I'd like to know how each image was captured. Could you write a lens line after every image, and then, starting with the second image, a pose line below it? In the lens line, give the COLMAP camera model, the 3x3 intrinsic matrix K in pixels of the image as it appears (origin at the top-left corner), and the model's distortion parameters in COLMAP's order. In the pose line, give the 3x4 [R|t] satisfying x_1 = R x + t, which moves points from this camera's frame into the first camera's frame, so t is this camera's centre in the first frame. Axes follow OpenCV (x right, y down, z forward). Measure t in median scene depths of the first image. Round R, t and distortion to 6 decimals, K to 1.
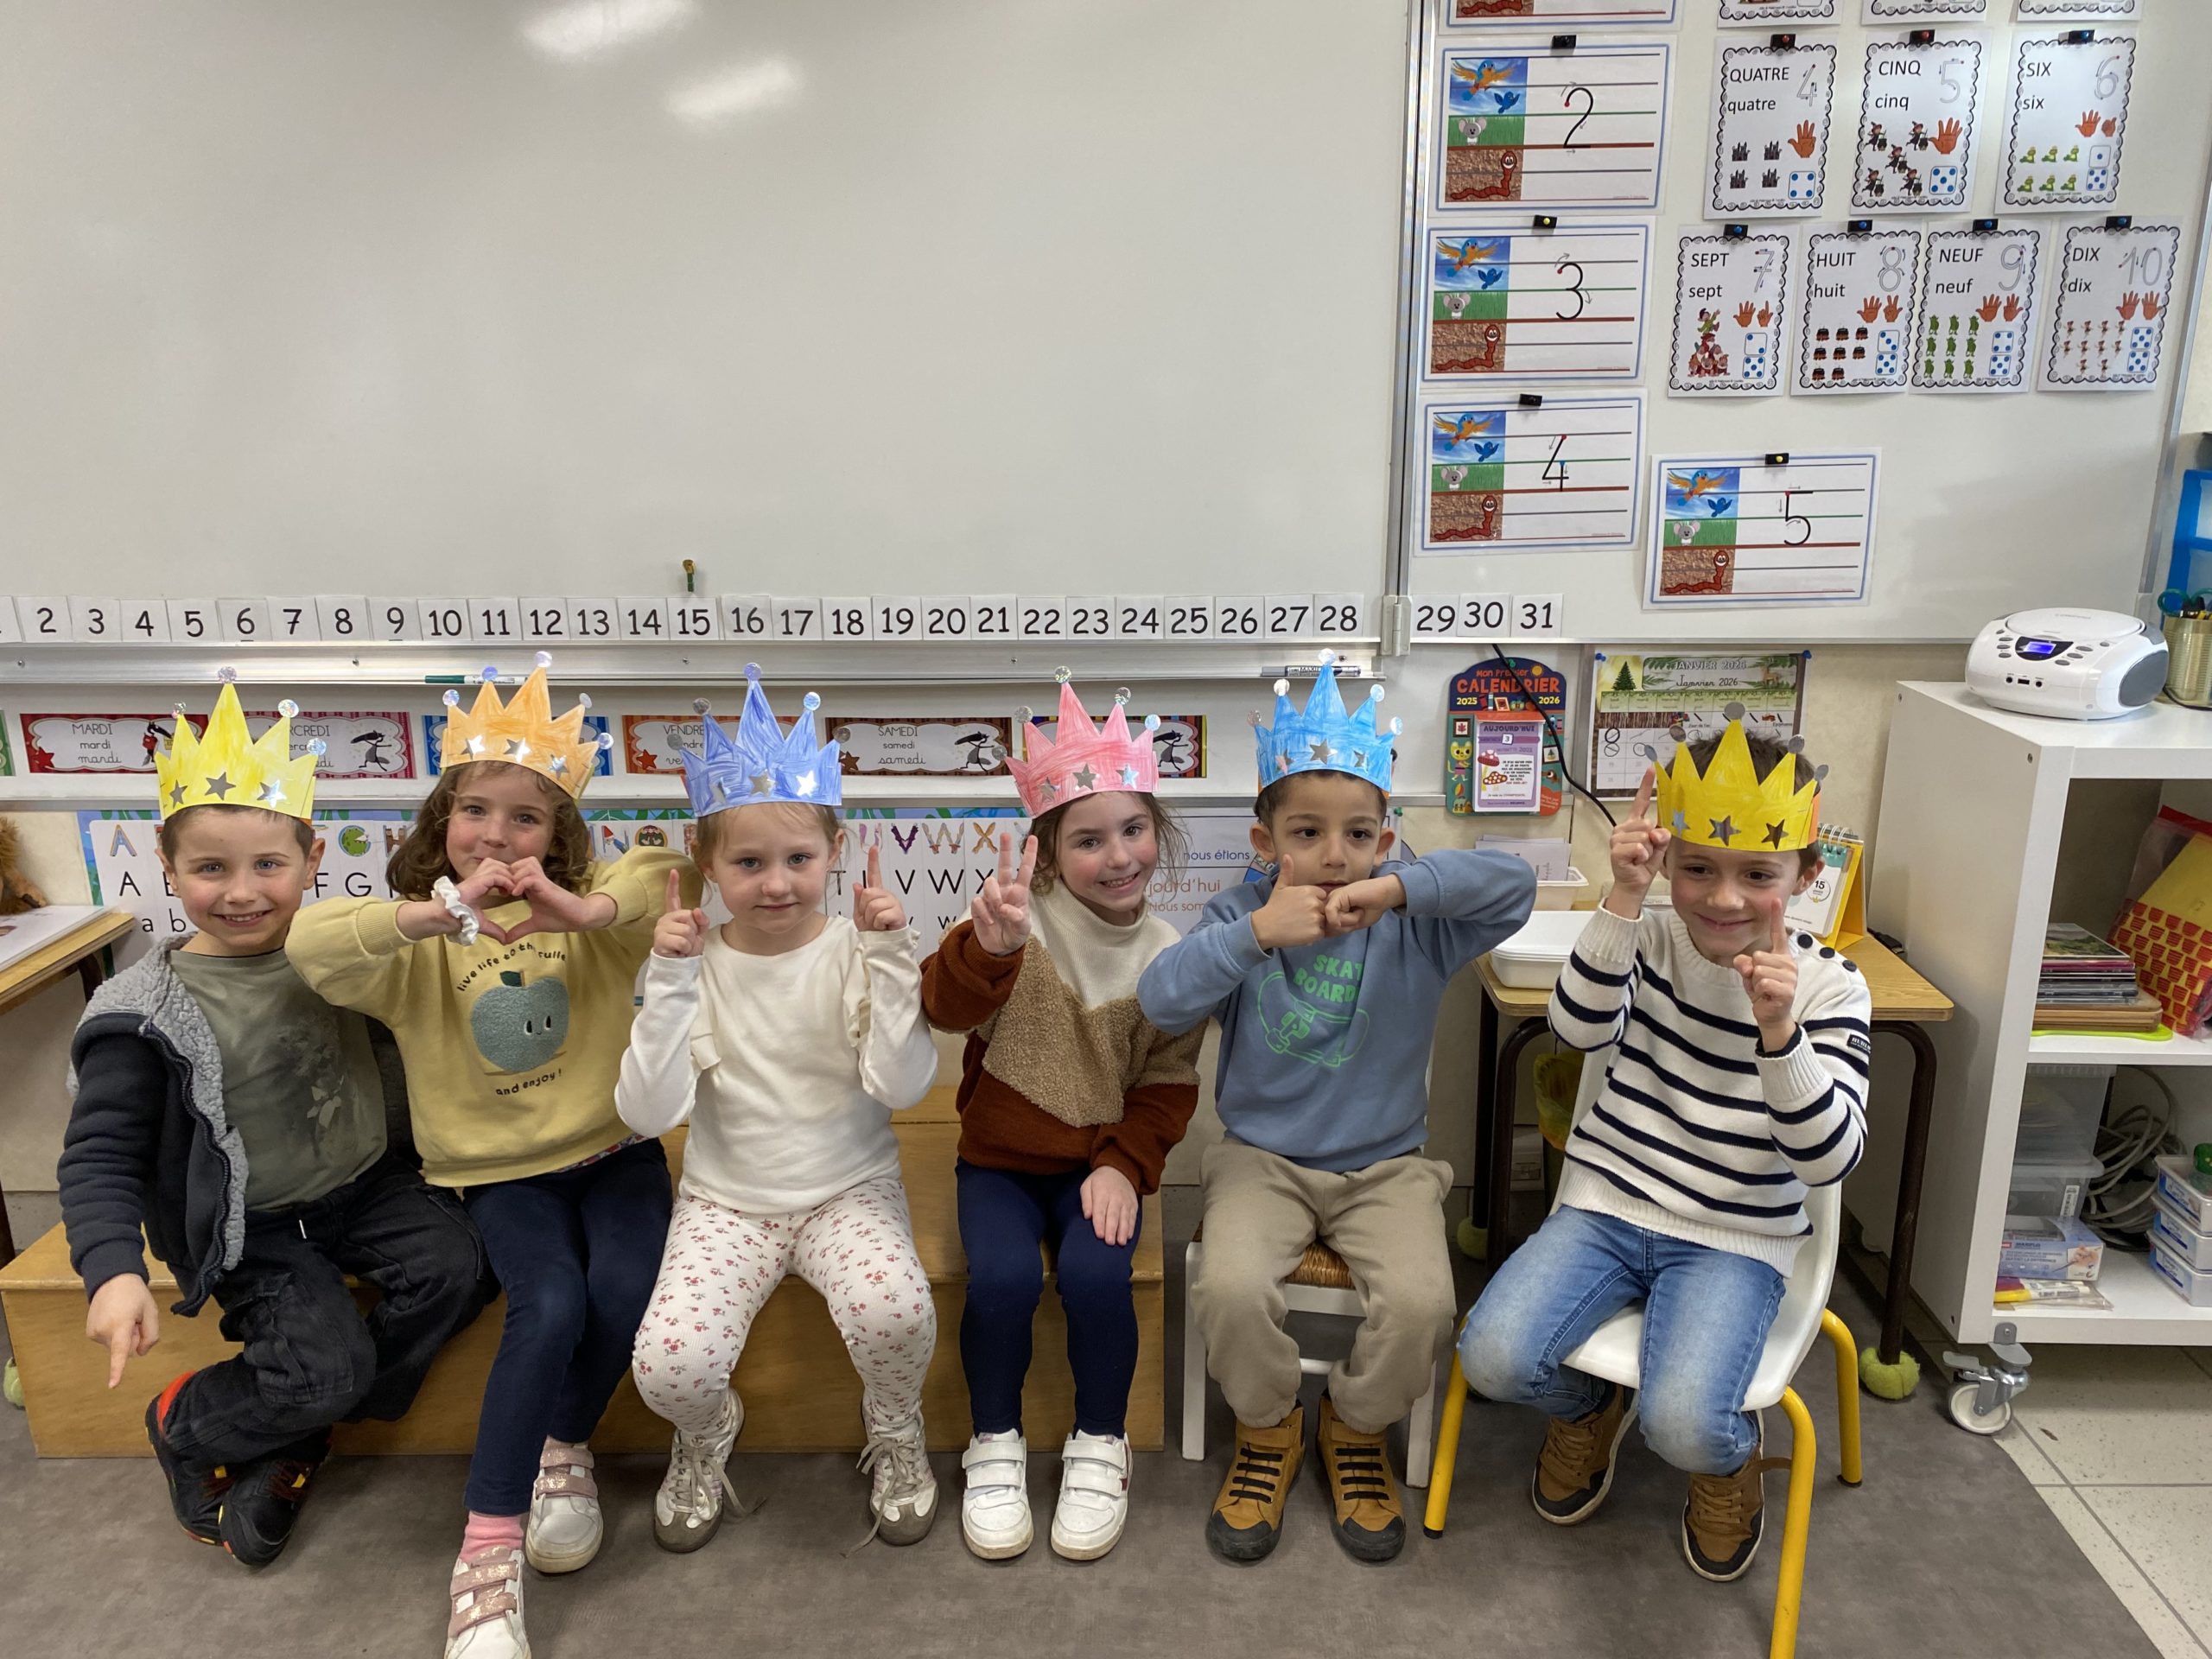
lens RADIAL K [[1688.3, 0, 1111.9], [0, 1688.3, 807.1], [0, 0, 1]] dist [0.019047, -0.005795]
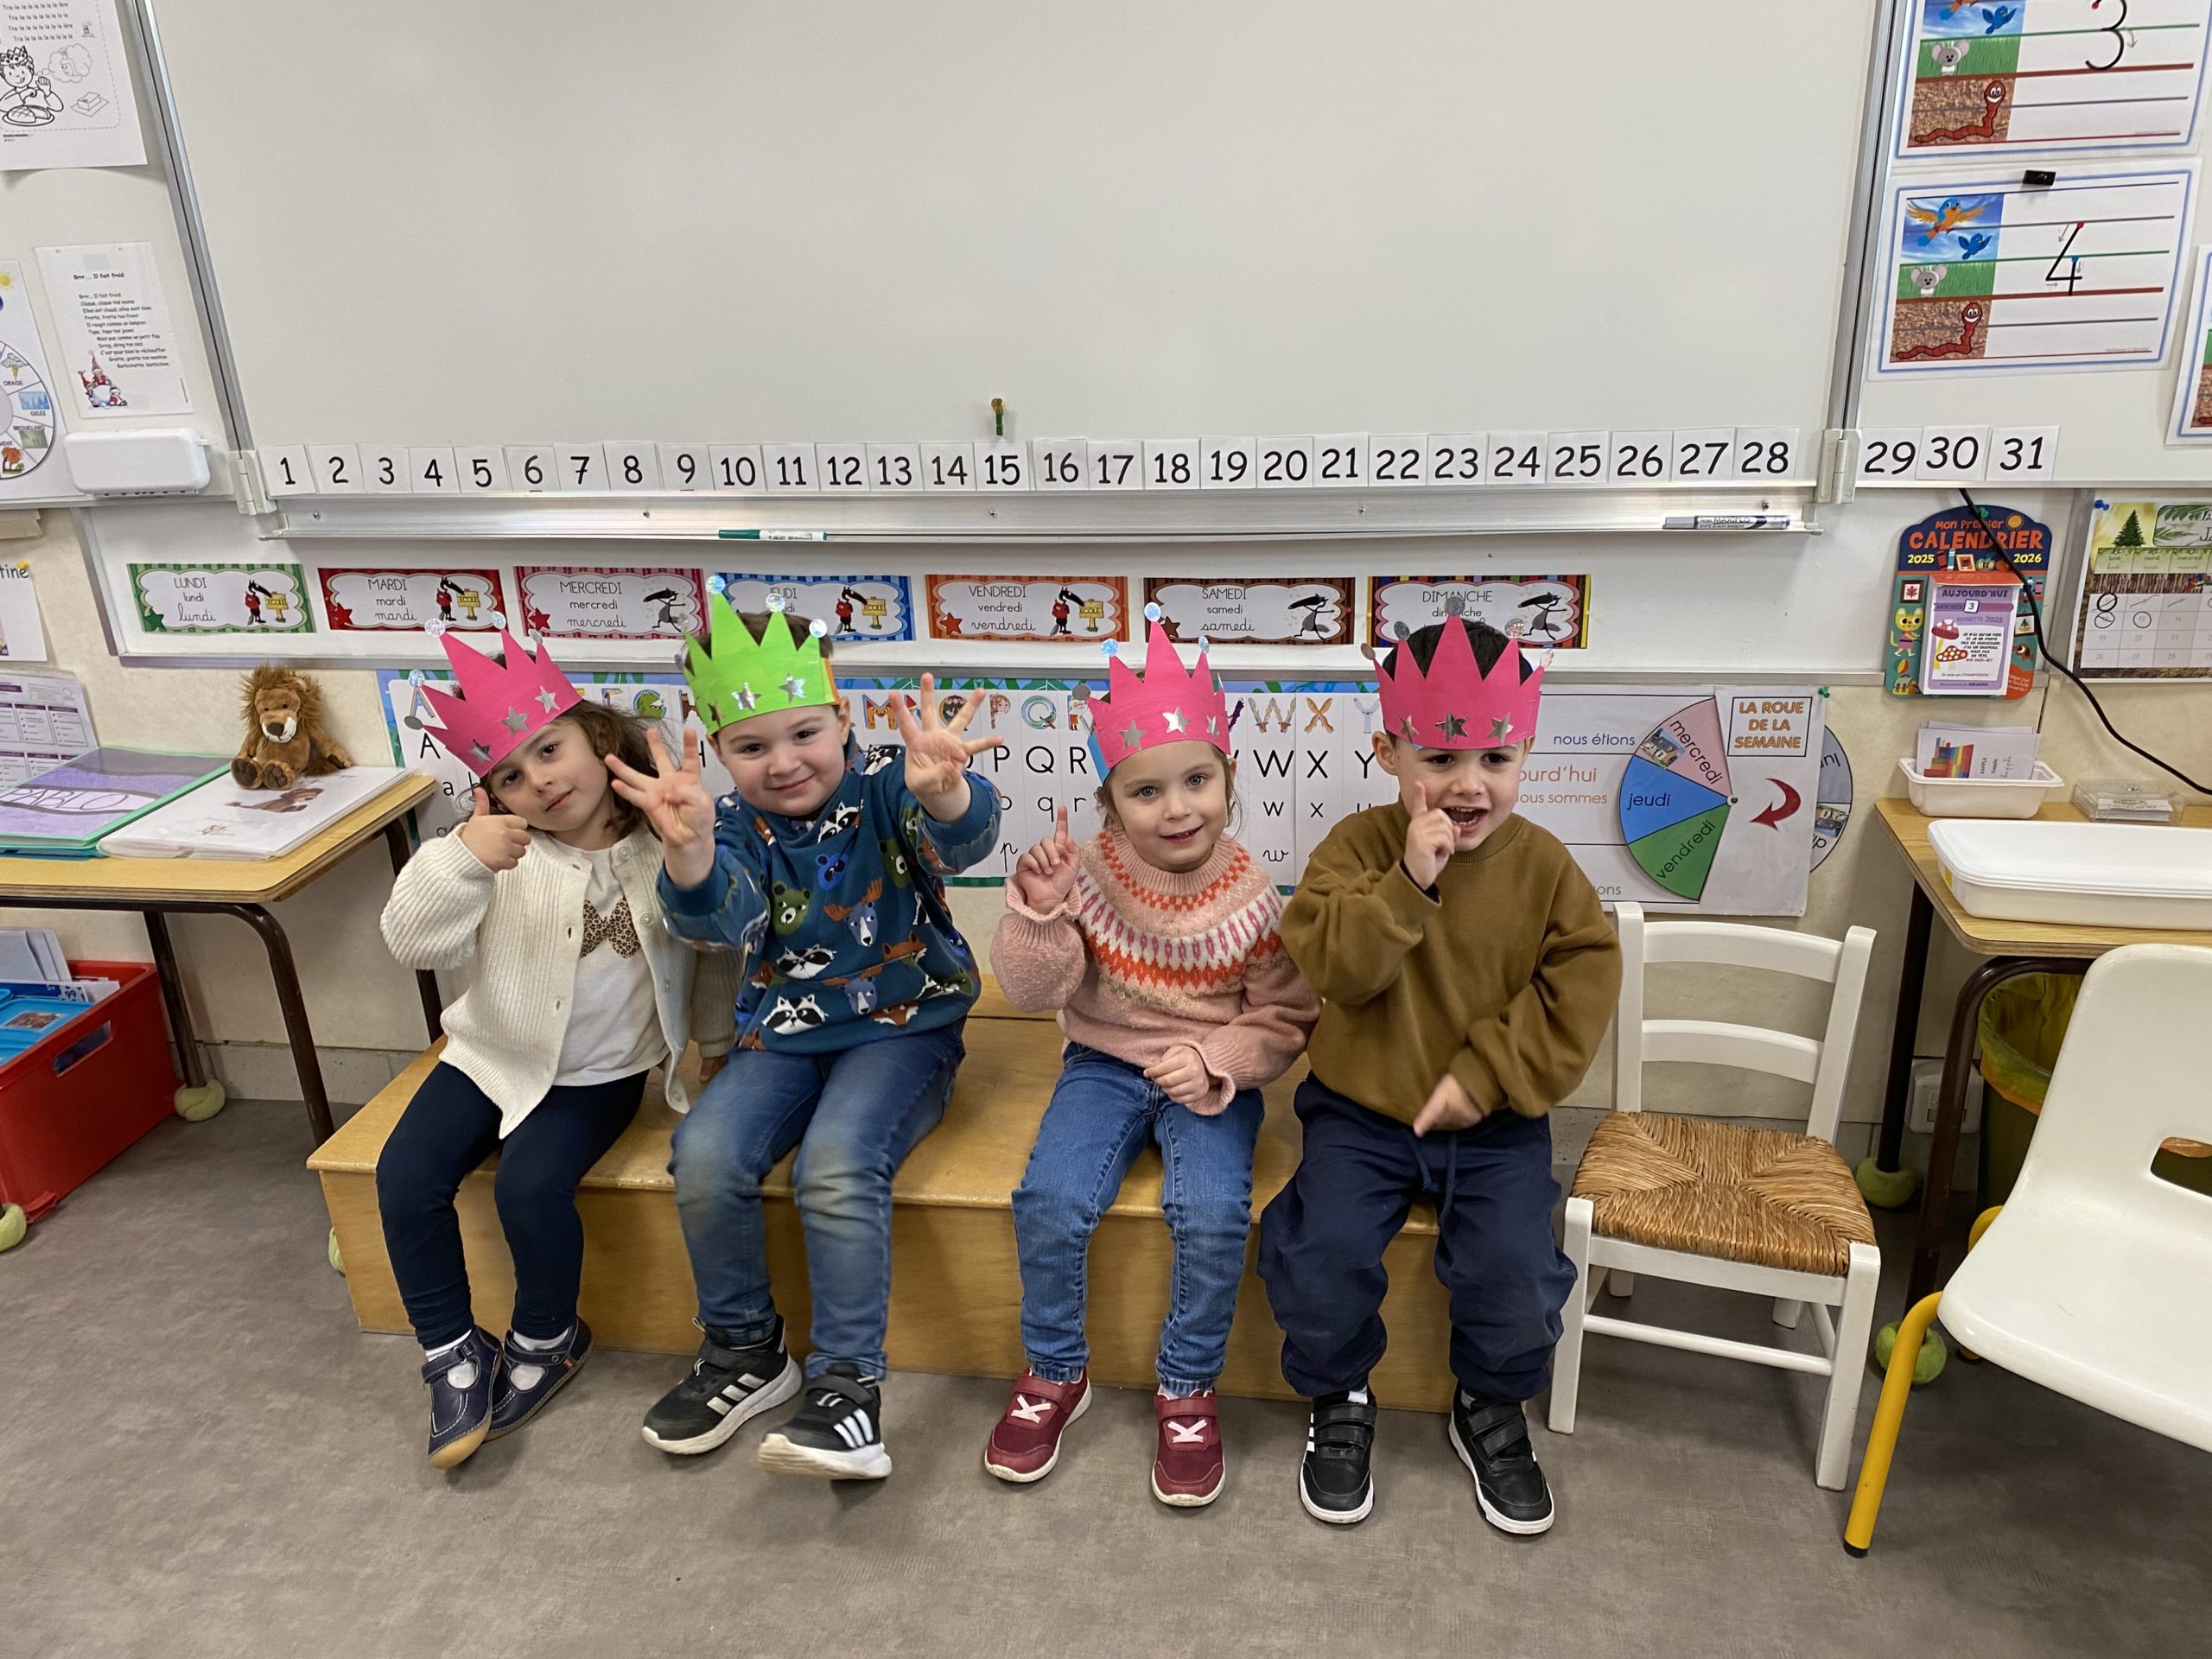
lens RADIAL K [[1688.3, 0, 1120.4], [0, 1688.3, 807.8], [0, 0, 1]] dist [0.019047, -0.005795]
pose [[0.988505, 0.024592, -0.149178, -0.051943], [-0.008418, 0.994104, 0.108101, -0.030088], [0.150956, -0.105603, 0.982884, 0.122345]]
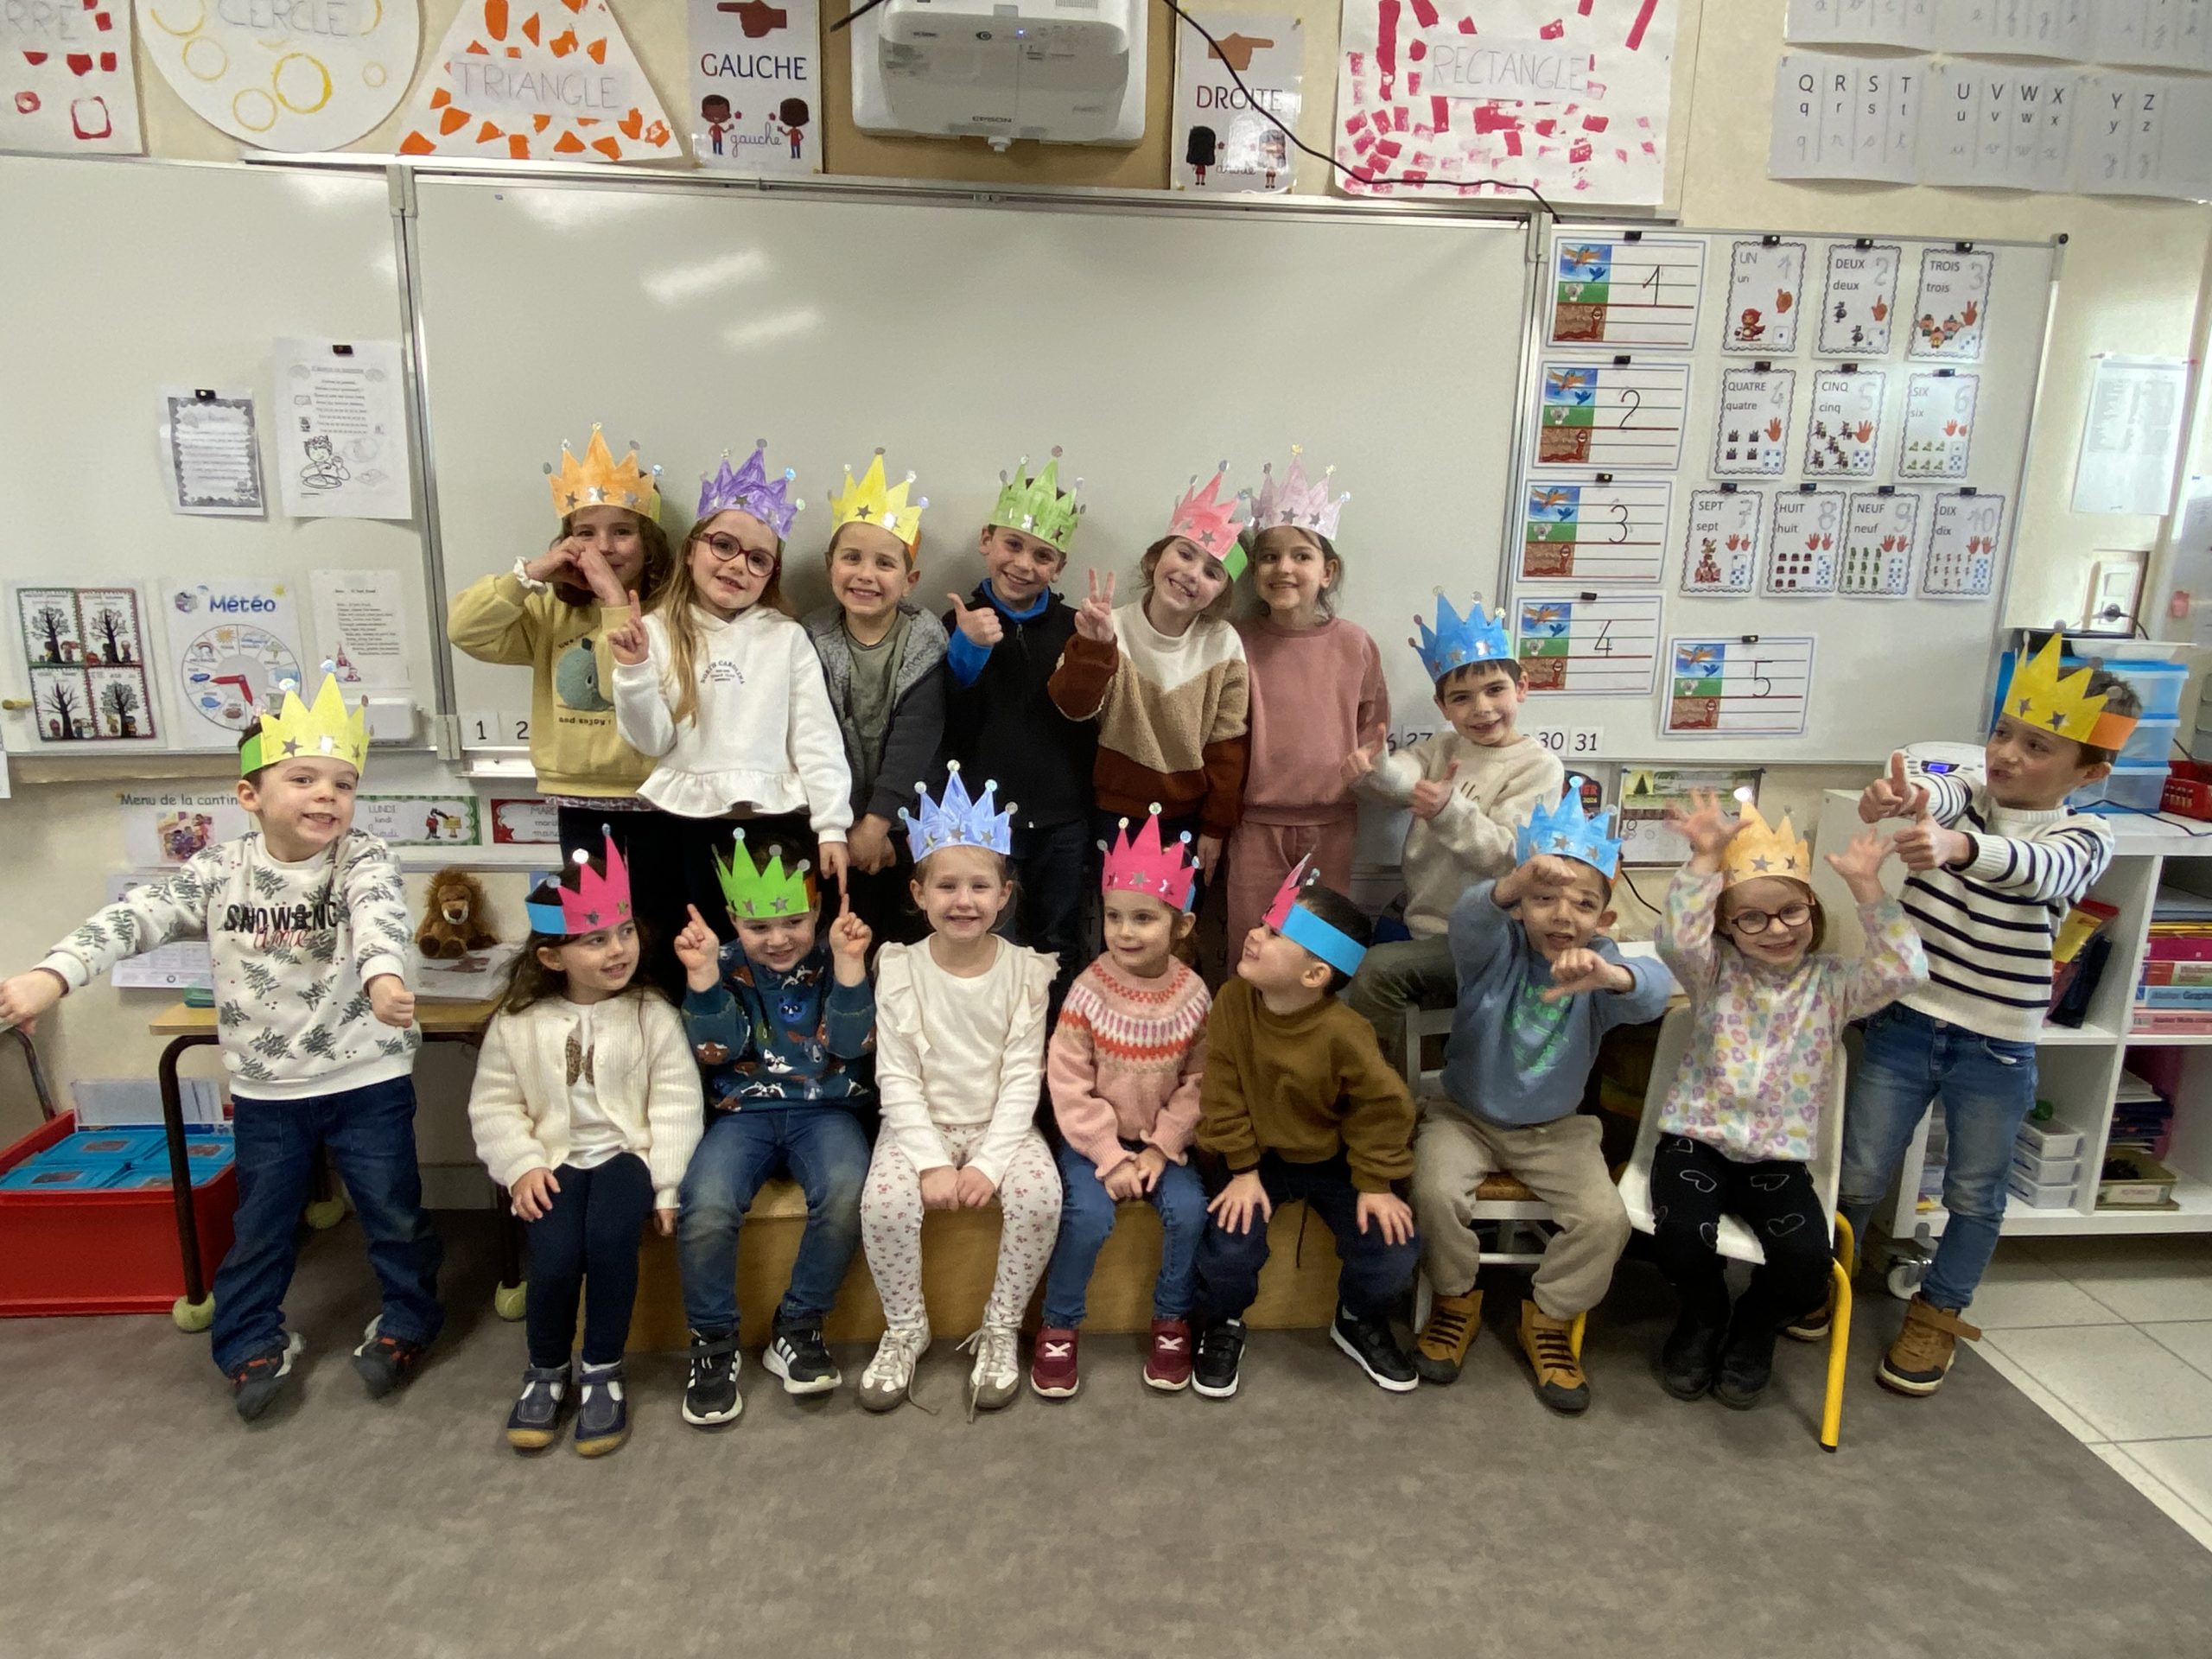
lens RADIAL K [[1345.4, 0, 1076.8], [0, 1345.4, 827.7], [0, 0, 1]] dist [0.033807, -0.028698]
pose [[0.995197, 0.008724, 0.097500, -0.309687], [-0.003165, 0.998368, -0.057029, 0.029046], [-0.097839, 0.056446, 0.993600, -0.112327]]
